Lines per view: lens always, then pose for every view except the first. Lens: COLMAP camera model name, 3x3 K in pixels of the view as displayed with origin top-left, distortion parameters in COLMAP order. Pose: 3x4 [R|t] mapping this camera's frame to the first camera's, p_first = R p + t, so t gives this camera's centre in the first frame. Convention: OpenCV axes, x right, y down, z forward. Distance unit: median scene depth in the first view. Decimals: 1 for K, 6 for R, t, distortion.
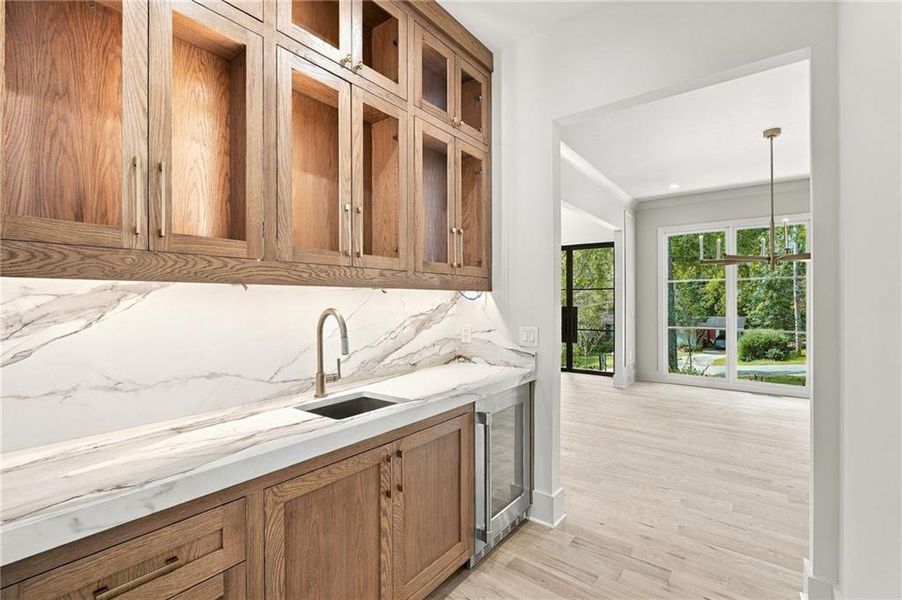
lens RADIAL K [[404.2, 0, 451.0], [0, 404.2, 300.0], [0, 0, 1]] dist [-0.002943, 0.000038]
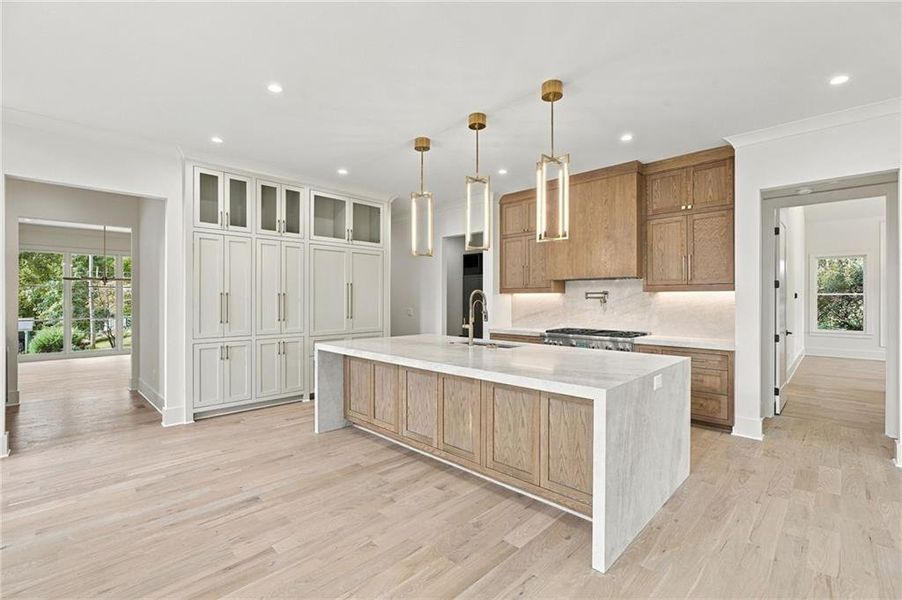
lens RADIAL K [[404.2, 0, 451.0], [0, 404.2, 300.0], [0, 0, 1]] dist [-0.002943, 0.000038]
pose [[0.121795, -0.001678, 0.992554, -1.620978], [0.001480, 0.999998, 0.001509, 0.003757], [-0.992554, 0.001285, 0.121797, -1.568614]]
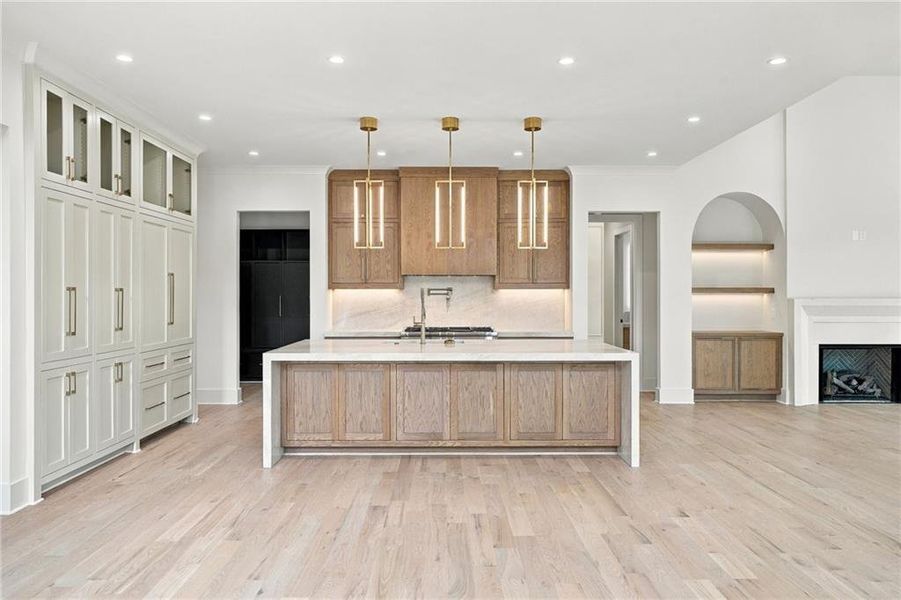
lens RADIAL K [[627.4, 0, 450.5], [0, 627.4, 300.0], [0, 0, 1]] dist [-0.002011, 0.001087]
pose [[-0.614803, -0.004940, 0.788665, -2.013137], [0.002918, 0.999959, 0.008538, -0.002805], [-0.788675, 0.007550, -0.614764, 0.023674]]
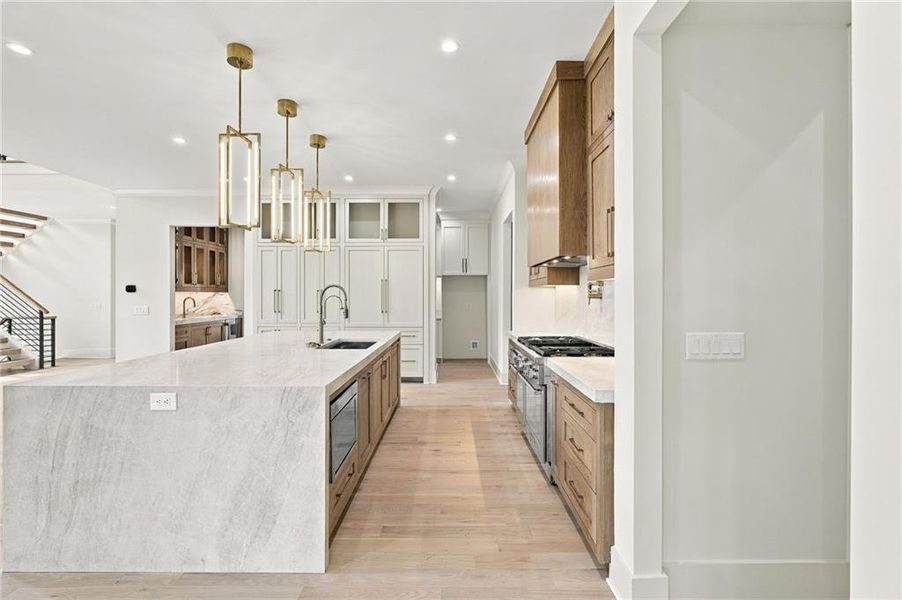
lens RADIAL K [[411.0, 0, 448.2], [0, 411.0, 294.7], [0, 0, 1]] dist [-0.004589, 0.000699]
pose [[0.801889, 0.003096, 0.597465, -0.506925], [0.000085, 0.999986, -0.005296, 0.015907], [-0.597473, 0.004297, 0.801878, -3.028814]]
